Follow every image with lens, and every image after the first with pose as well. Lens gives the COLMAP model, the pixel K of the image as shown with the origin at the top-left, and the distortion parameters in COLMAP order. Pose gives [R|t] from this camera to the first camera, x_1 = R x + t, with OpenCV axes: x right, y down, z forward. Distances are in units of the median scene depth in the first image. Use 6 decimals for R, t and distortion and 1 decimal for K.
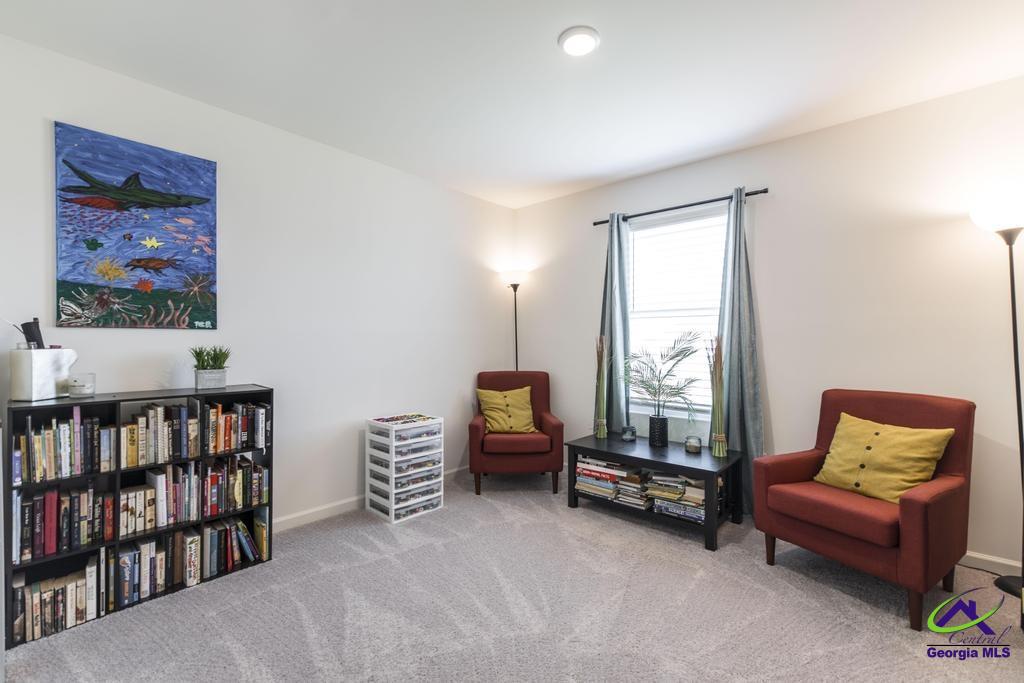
lens RADIAL K [[447.0, 0, 514.9], [0, 447.0, 337.0], [0, 0, 1]] dist [0.011105, 0.000443]
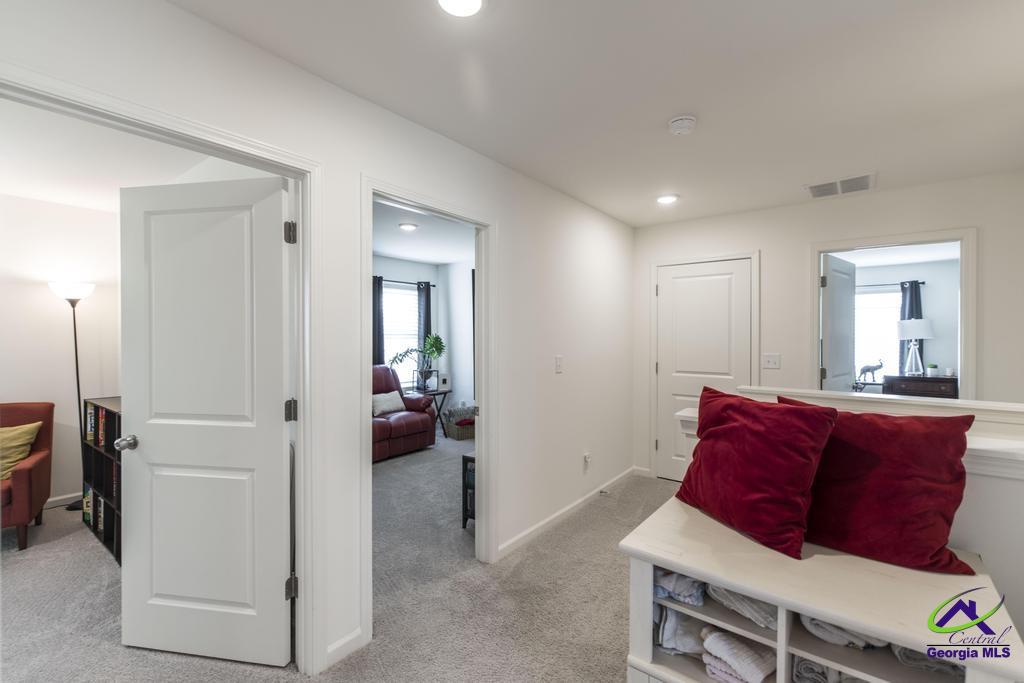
lens RADIAL K [[447.0, 0, 515.0], [0, 447.0, 343.9], [0, 0, 1]] dist [0.011105, 0.000443]
pose [[-0.067897, -0.003293, 0.997687, -0.707015], [0.007980, 0.999961, 0.003843, -0.058854], [-0.997660, 0.008222, -0.067868, -0.533731]]
